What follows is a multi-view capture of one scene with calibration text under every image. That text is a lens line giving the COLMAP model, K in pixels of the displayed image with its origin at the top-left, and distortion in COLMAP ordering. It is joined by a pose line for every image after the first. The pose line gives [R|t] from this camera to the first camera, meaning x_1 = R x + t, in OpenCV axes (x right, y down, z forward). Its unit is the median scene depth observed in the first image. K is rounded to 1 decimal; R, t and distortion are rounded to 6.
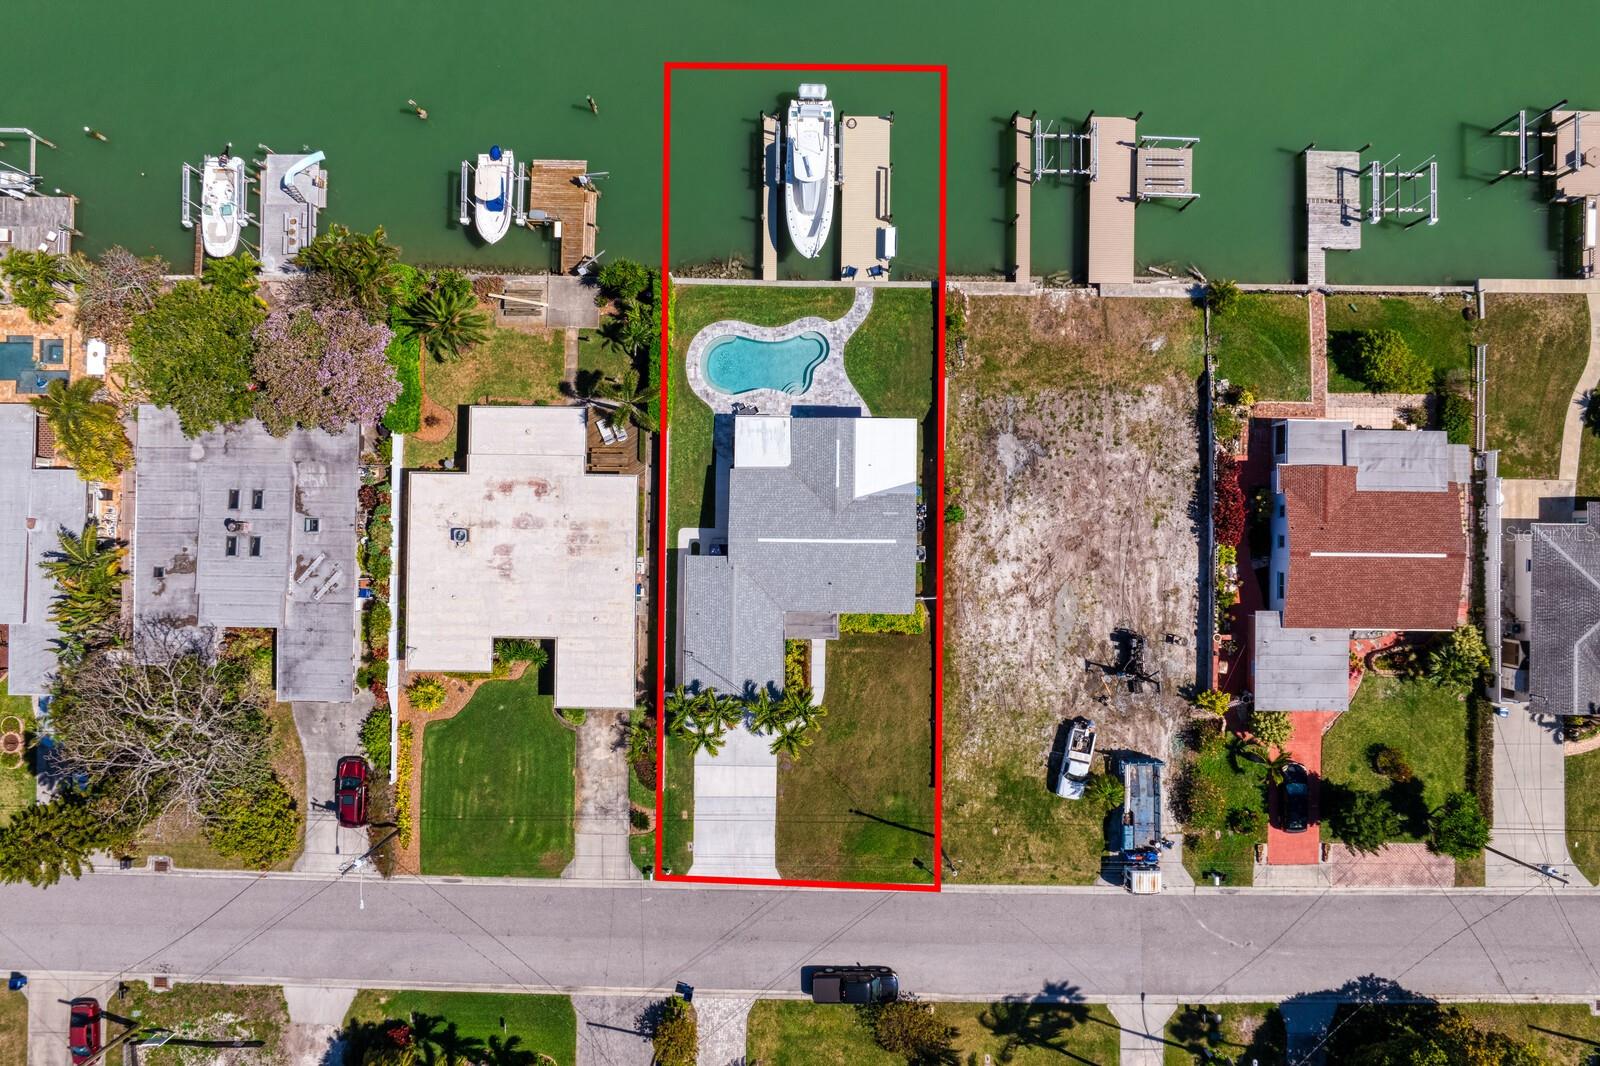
lens RADIAL K [[1118.5, 0, 800.0], [0, 1118.5, 533.0], [0, 0, 1]] dist [-0.043313, 0.003461]
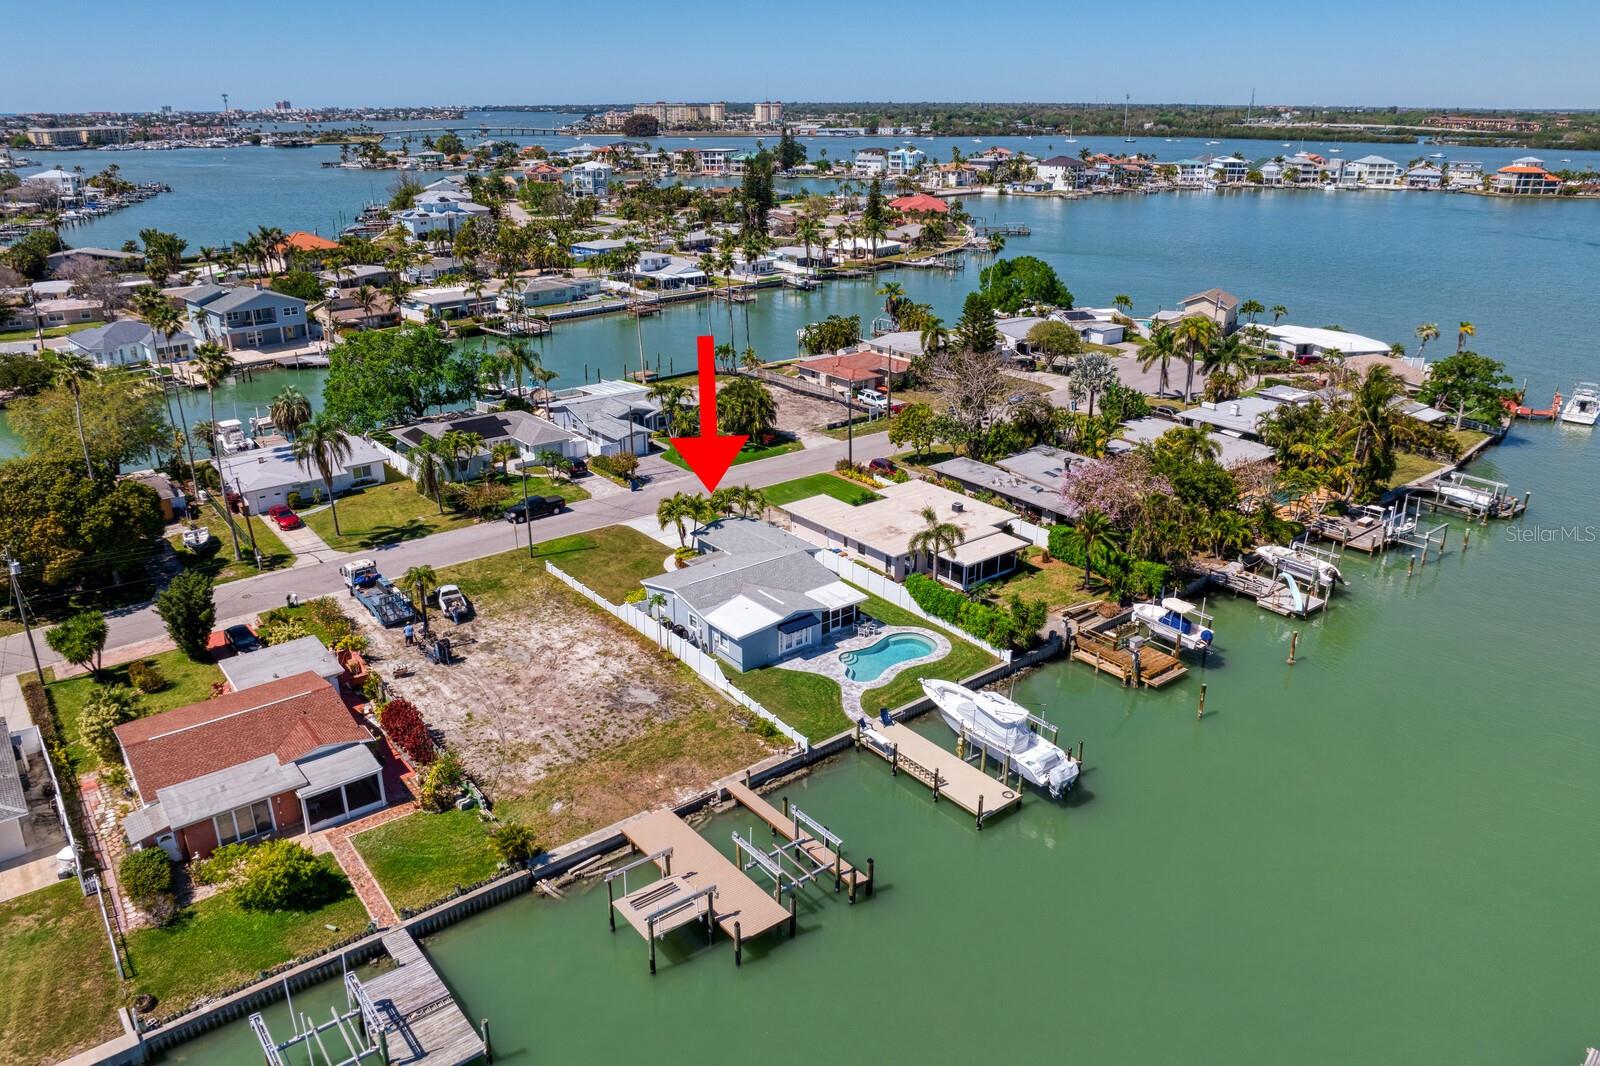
lens RADIAL K [[1118.5, 0, 800.0], [0, 1118.5, 533.0], [0, 0, 1]] dist [-0.043313, 0.003461]
pose [[-0.773891, 0.239109, -0.586446, 0.621372], [-0.633231, -0.276716, 0.722805, -0.831036], [0.010550, 0.930728, 0.365559, 0.509834]]
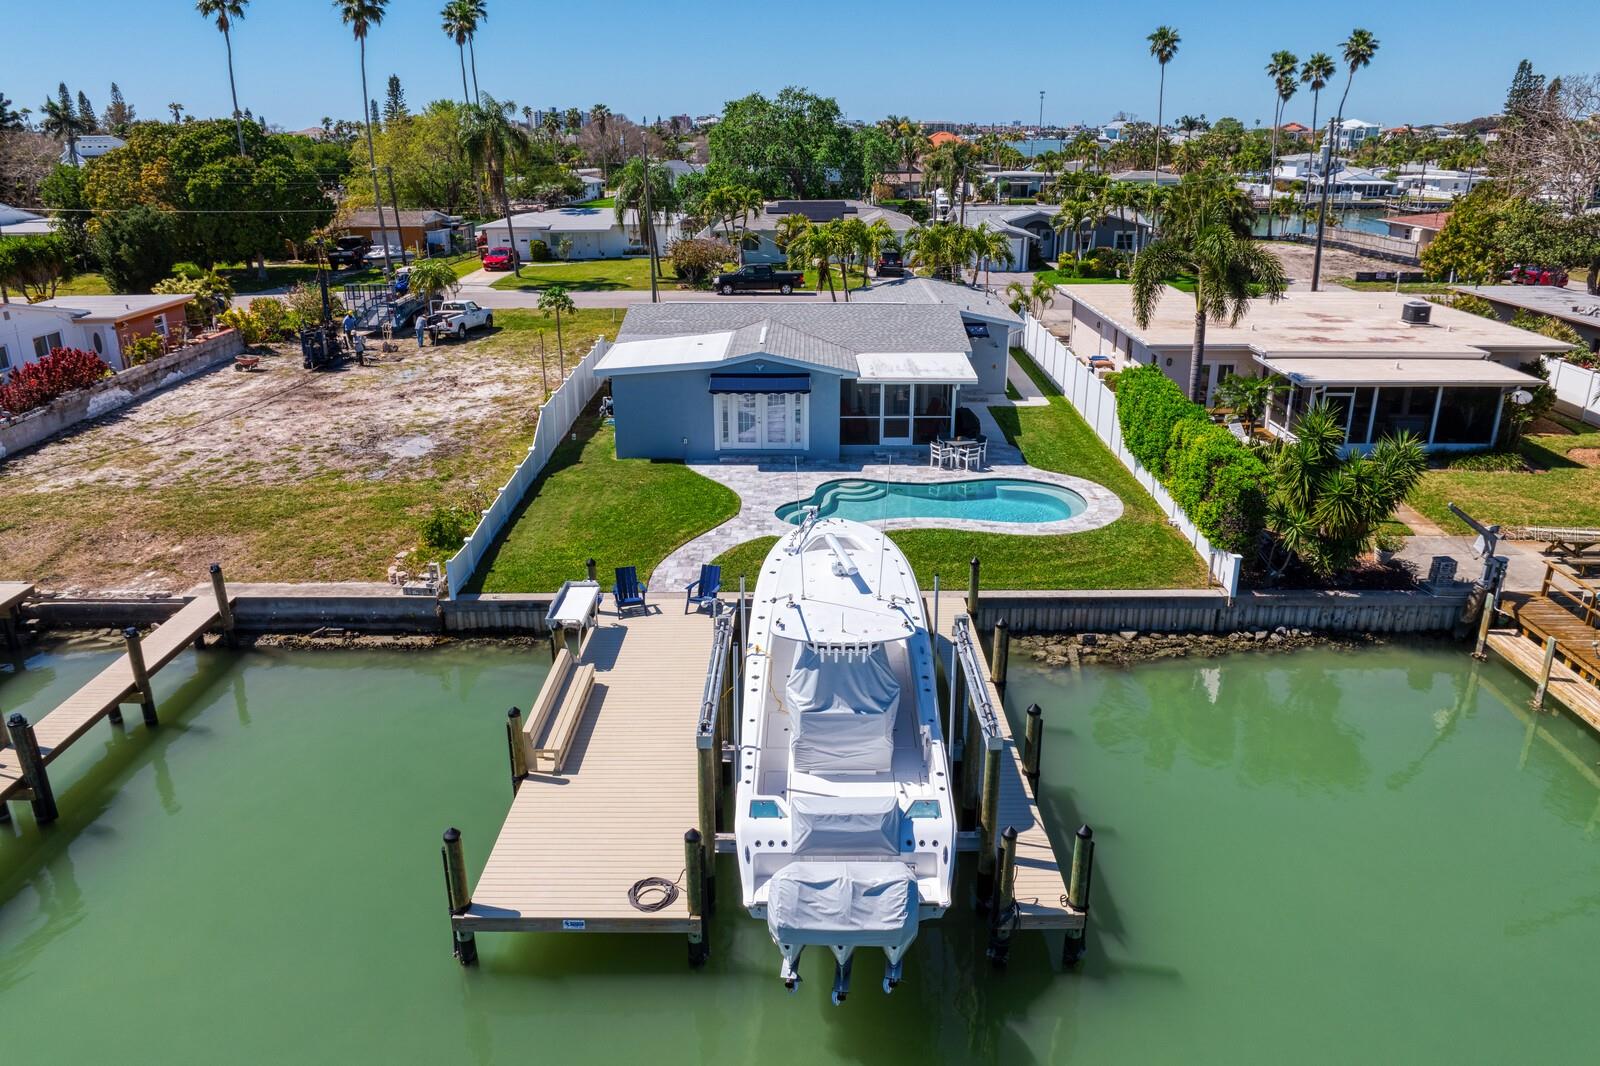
lens RADIAL K [[1133.0, 0, 803.7], [0, 1133.0, 503.2], [0, 0, 1]] dist [-0.046610, 0.001557]
pose [[-0.999897, 0.014087, -0.002611, 0.017008], [-0.006887, -0.312866, 0.949772, -0.552575], [0.012563, 0.949693, 0.312931, 0.871207]]
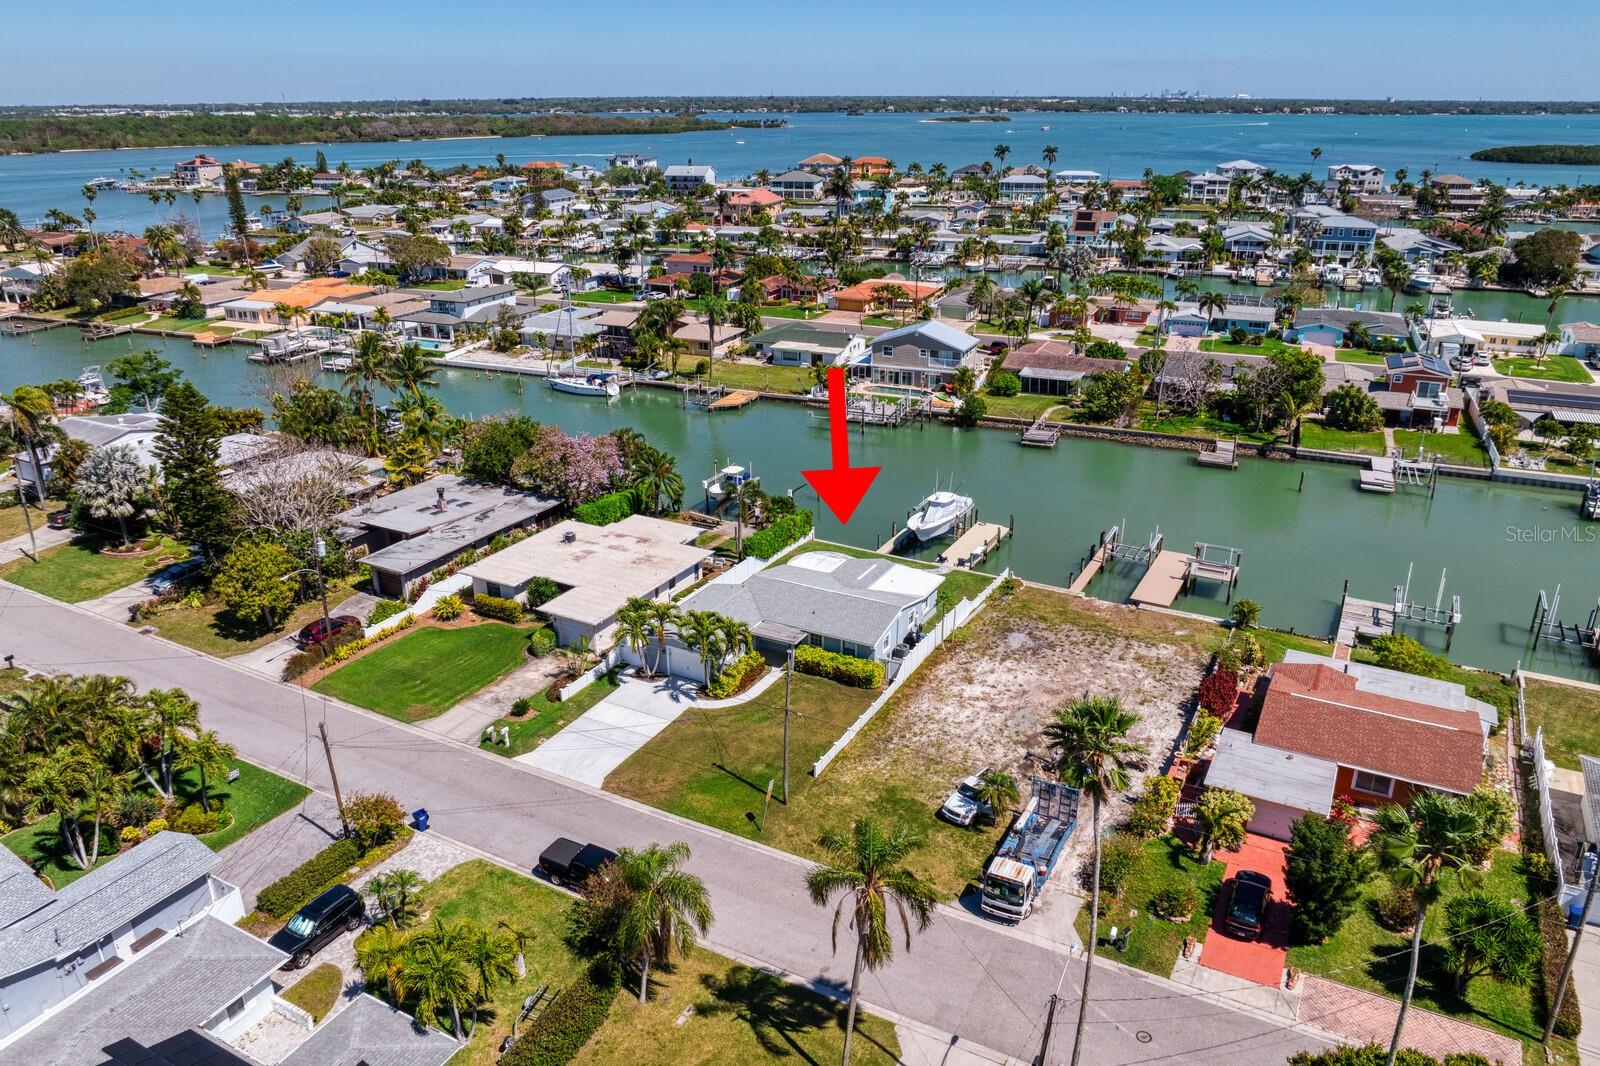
lens RADIAL K [[1133.0, 0, 803.7], [0, 1133.0, 503.2], [0, 0, 1]] dist [-0.046610, 0.001557]
pose [[0.884209, 0.167726, -0.435939, 0.456677], [-0.467061, 0.306746, -0.829313, 0.883304], [-0.005375, 0.936896, 0.349566, 0.497997]]
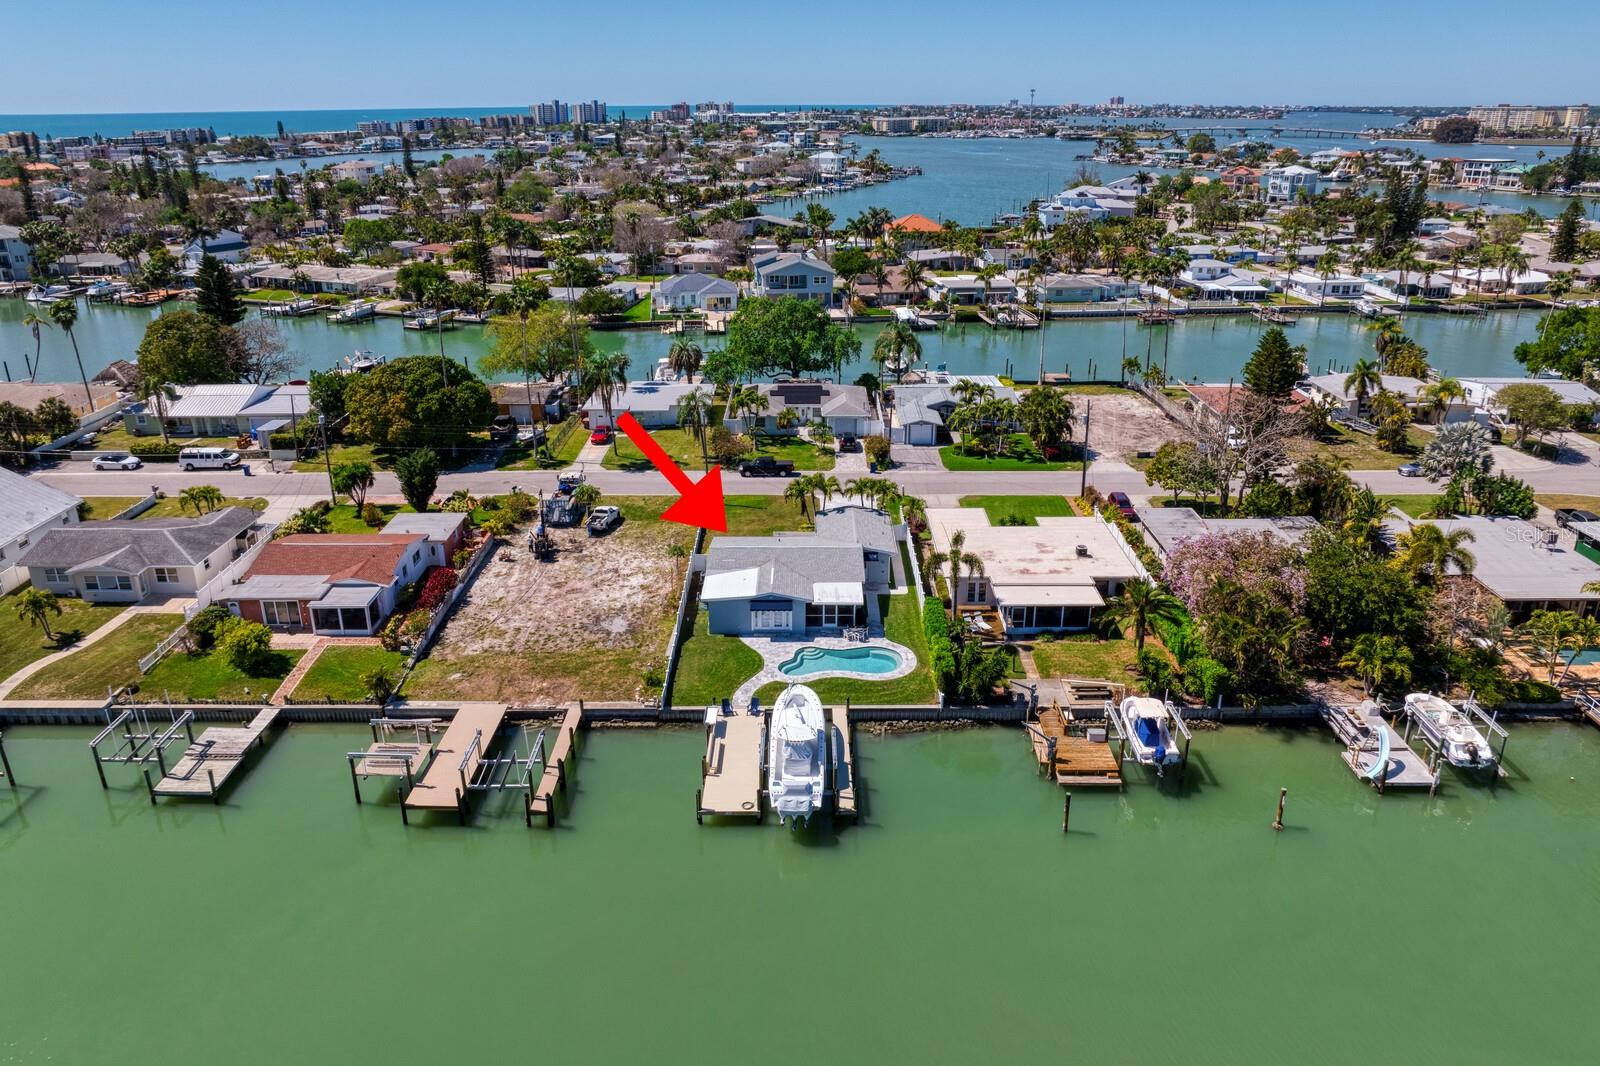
lens RADIAL K [[1118.5, 0, 800.0], [0, 1118.5, 533.0], [0, 0, 1]] dist [-0.043313, 0.003461]
pose [[-0.999858, 0.016851, 0.000950, 0.003049], [-0.005153, -0.358392, 0.933557, -1.077536], [0.016072, 0.933419, 0.358428, 0.520348]]
